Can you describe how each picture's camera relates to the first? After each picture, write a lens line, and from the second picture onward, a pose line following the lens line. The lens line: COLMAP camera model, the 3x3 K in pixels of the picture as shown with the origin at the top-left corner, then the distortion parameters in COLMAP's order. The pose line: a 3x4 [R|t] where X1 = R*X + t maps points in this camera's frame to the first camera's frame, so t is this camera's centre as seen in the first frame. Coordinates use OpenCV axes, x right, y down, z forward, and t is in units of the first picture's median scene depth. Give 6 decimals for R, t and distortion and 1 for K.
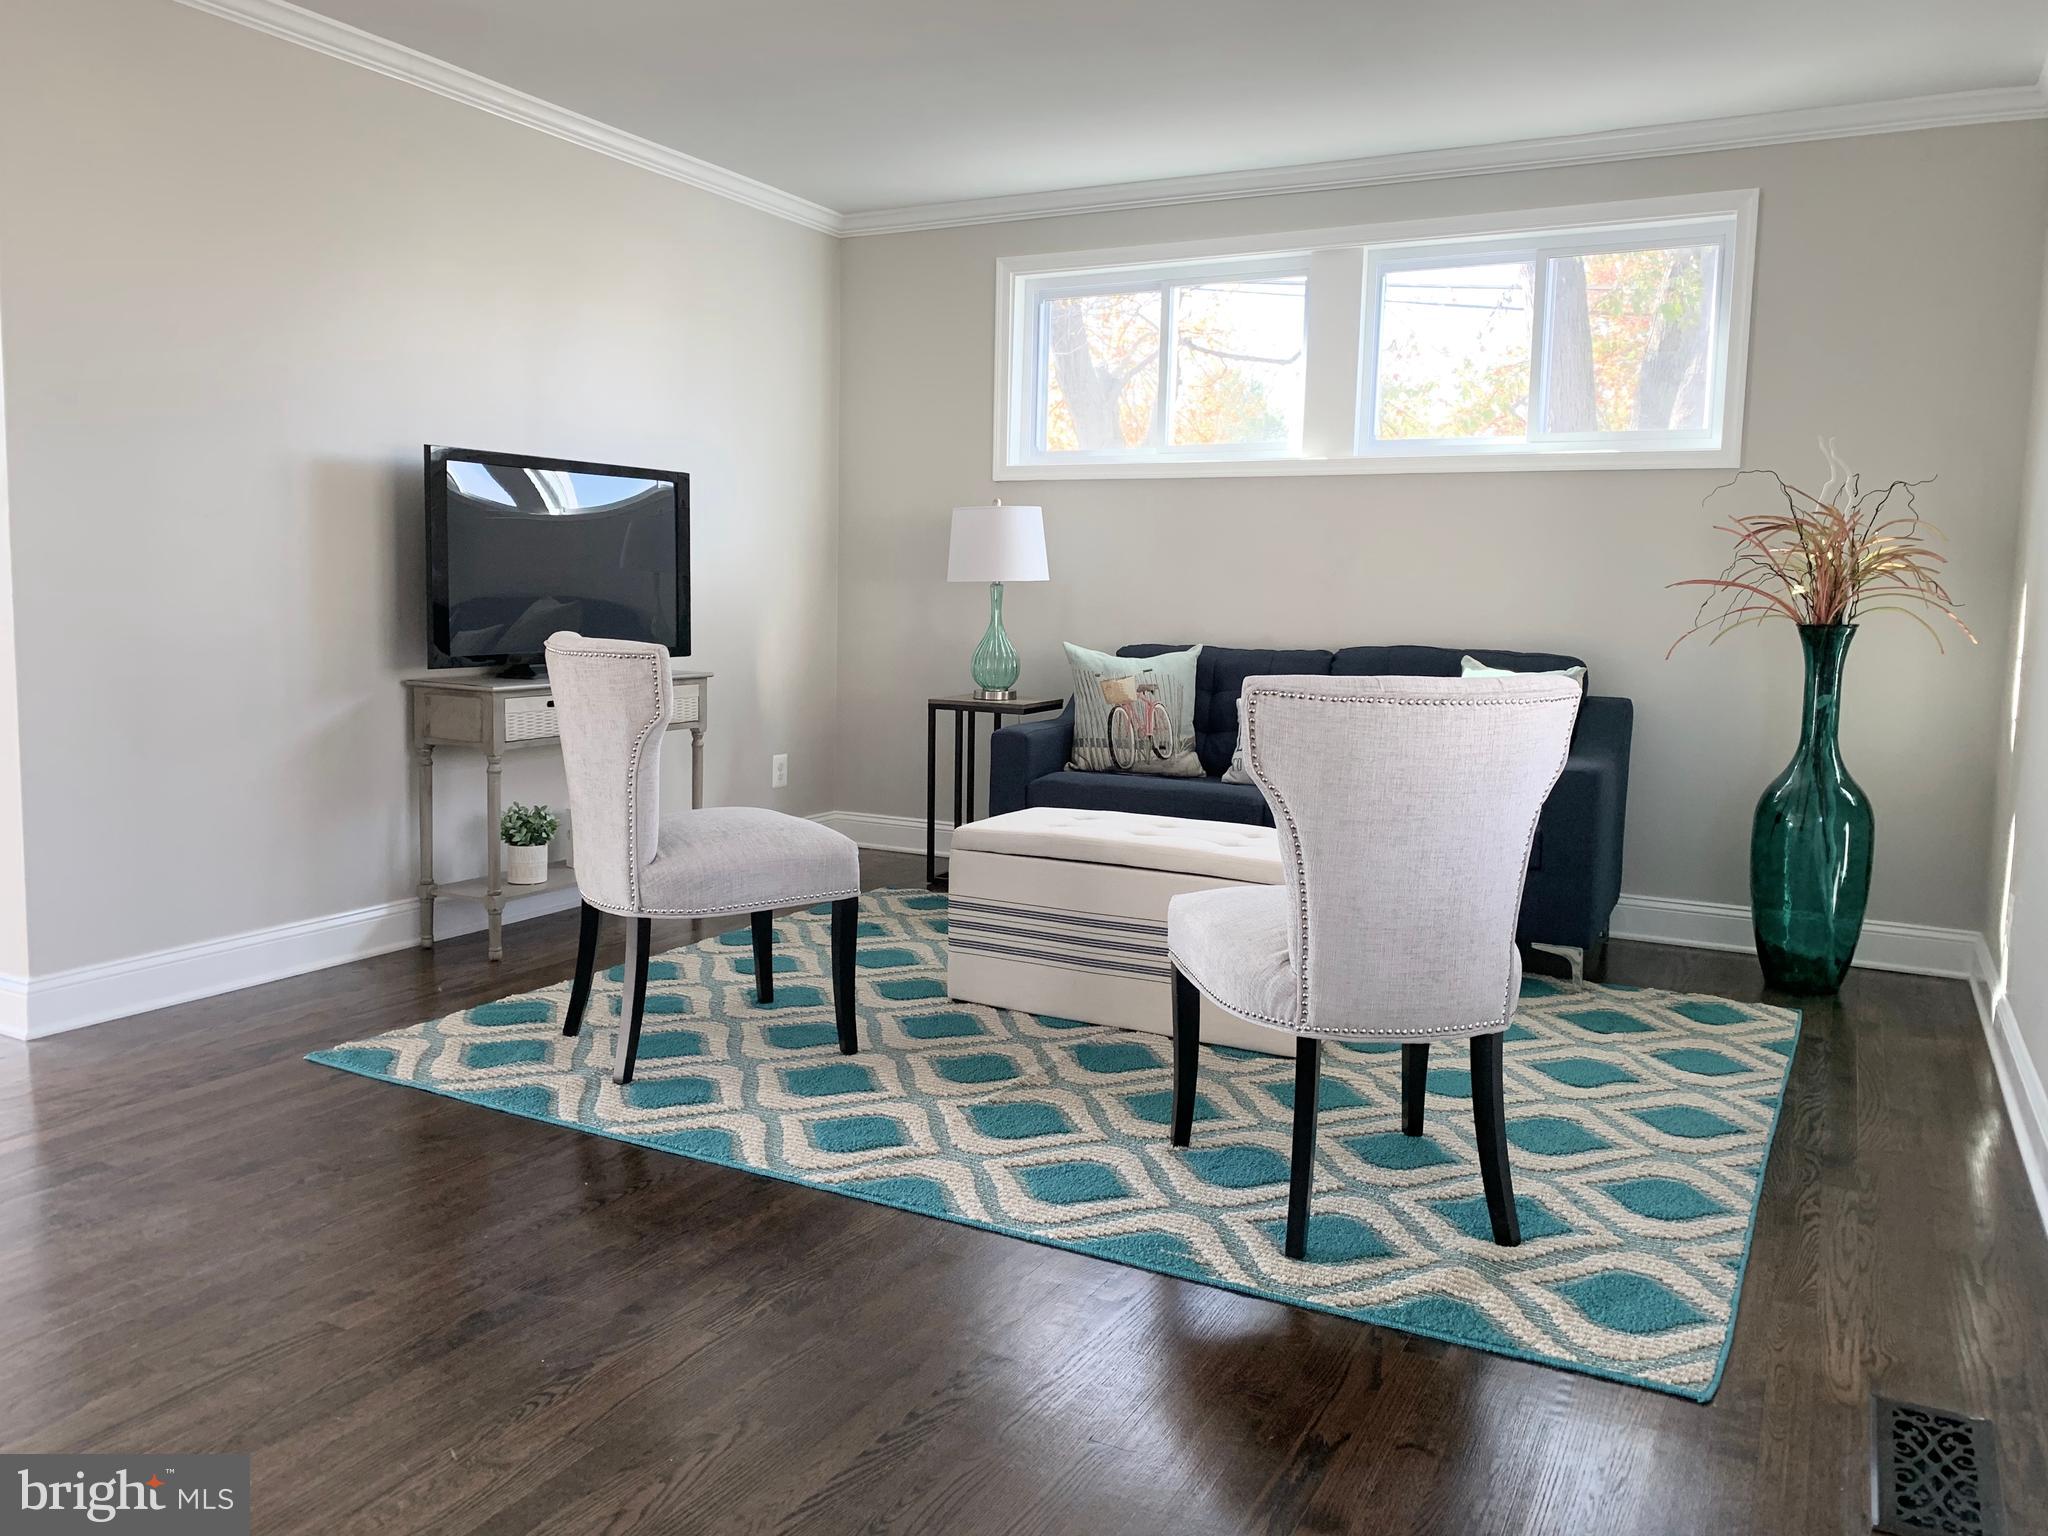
lens RADIAL K [[1561.4, 0, 970.4], [0, 1561.4, 734.6], [0, 0, 1]] dist [0.061598, -0.107816]
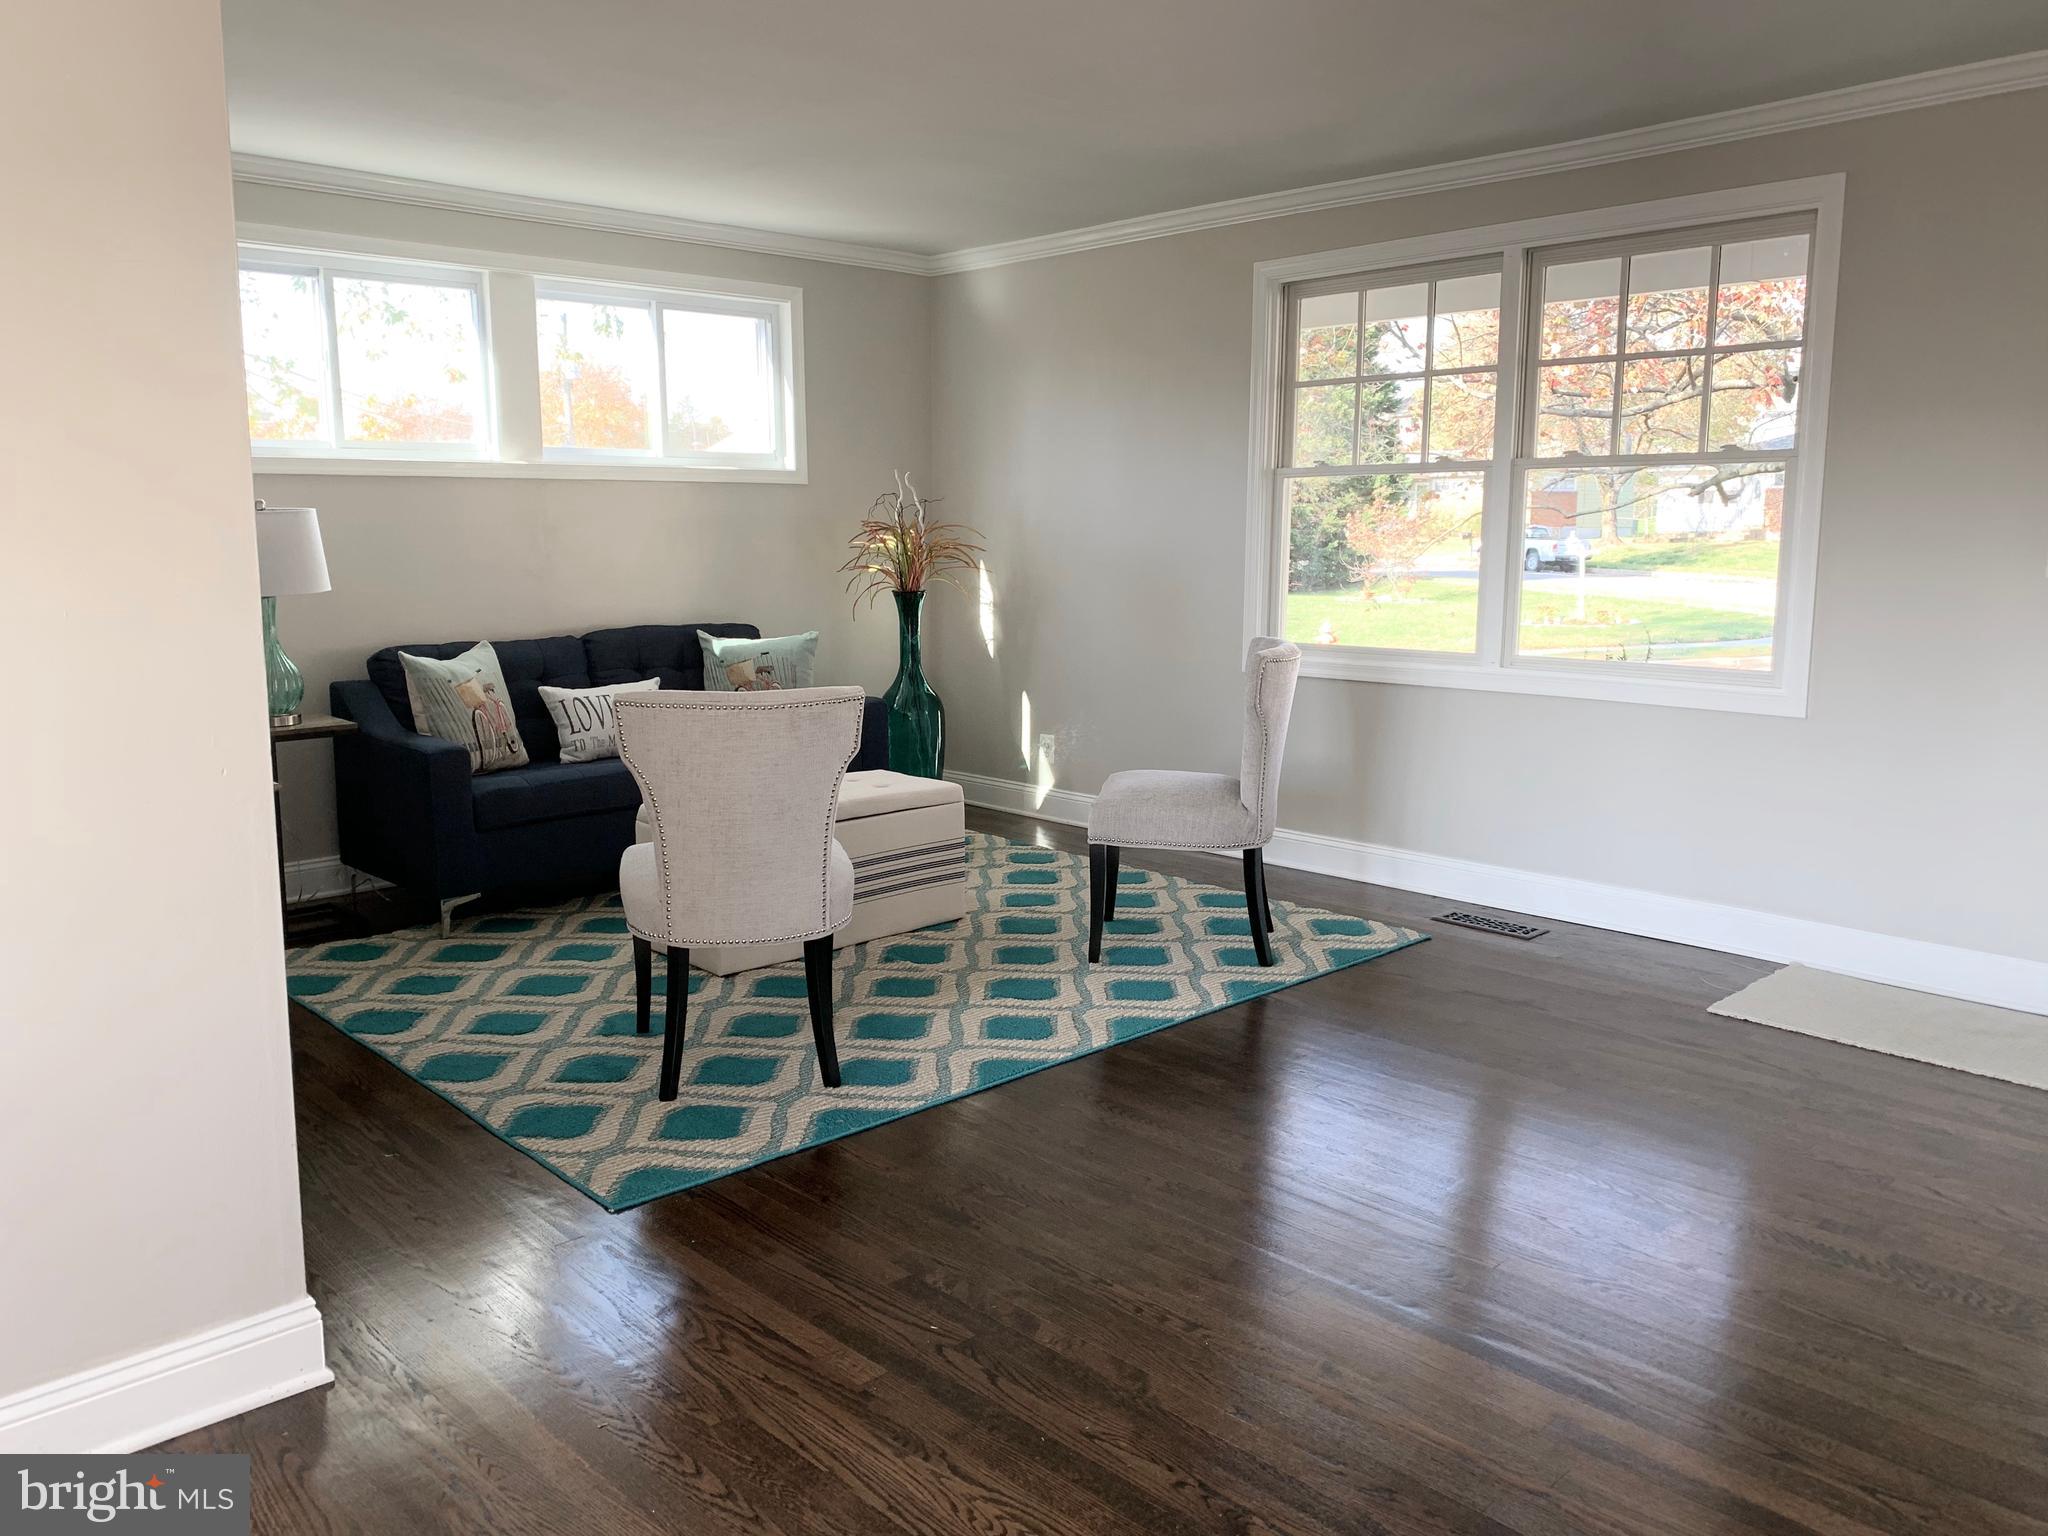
lens RADIAL K [[1564.2, 0, 1007.5], [0, 1564.2, 740.7], [0, 0, 1]] dist [0.054370, -0.064283]
pose [[0.309807, -0.151107, 0.938715, -0.912258], [0.107888, 0.986501, 0.123192, -0.103019], [-0.944659, 0.063110, 0.321927, 0.413097]]
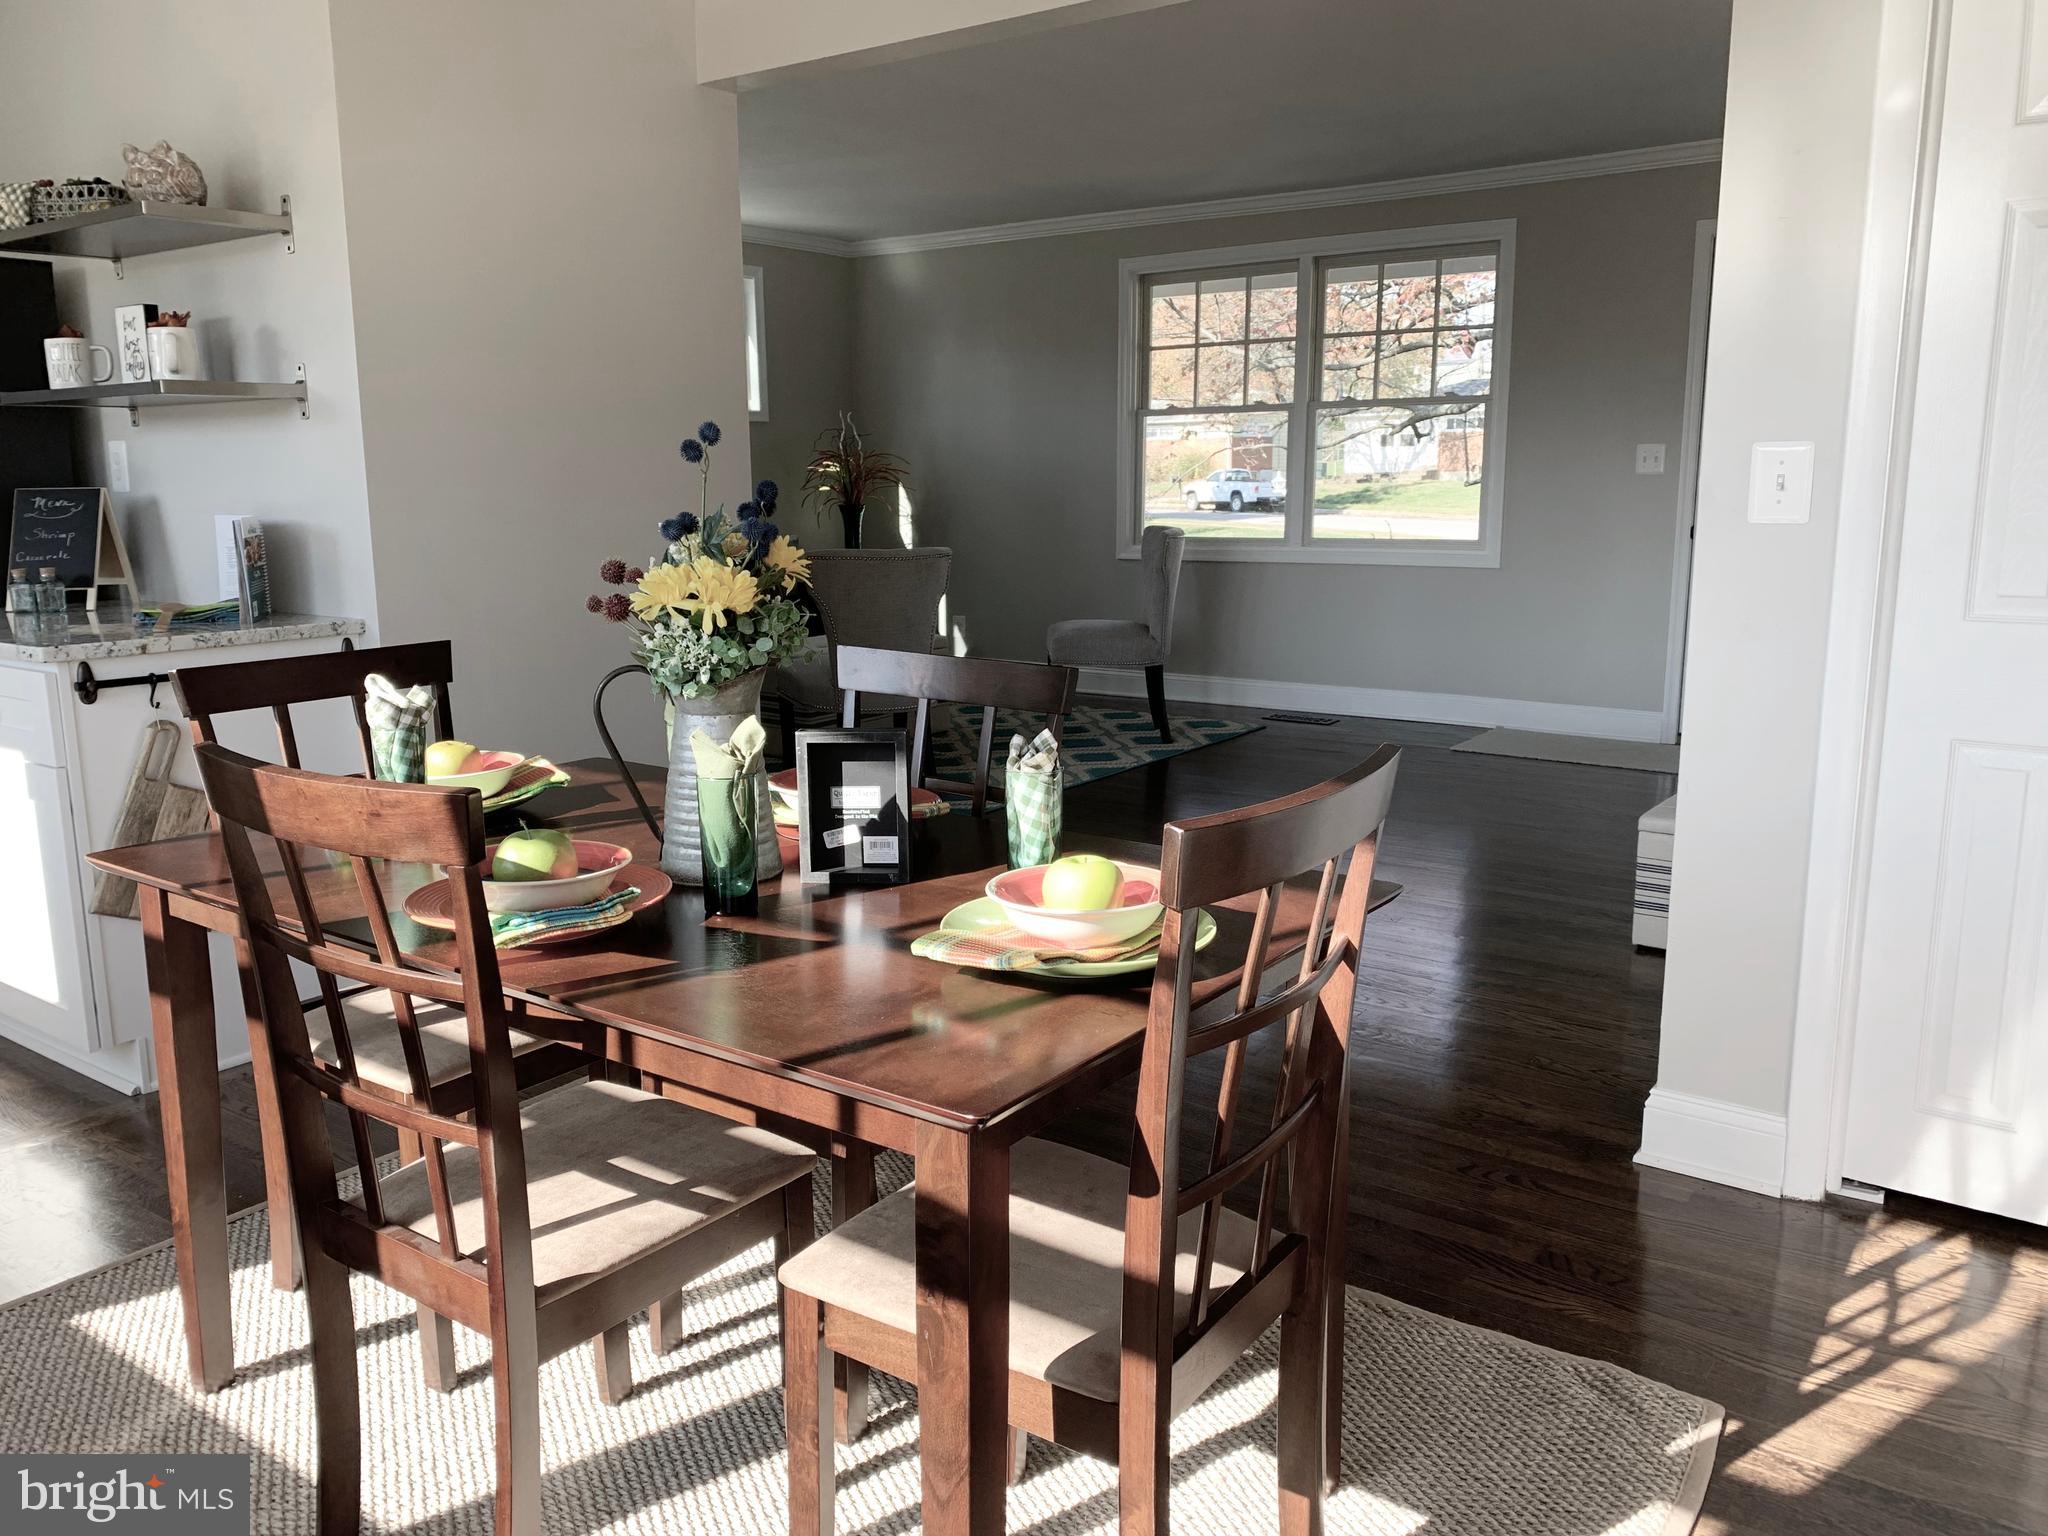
lens RADIAL K [[1553.9, 0, 1007.4], [0, 1553.9, 749.4], [0, 0, 1]] dist [0.066140, -0.067747]
pose [[0.134846, -0.197115, 0.971062, -1.448168], [0.116816, 0.976342, 0.181965, -0.103657], [-0.983957, 0.088899, 0.154682, 0.516792]]
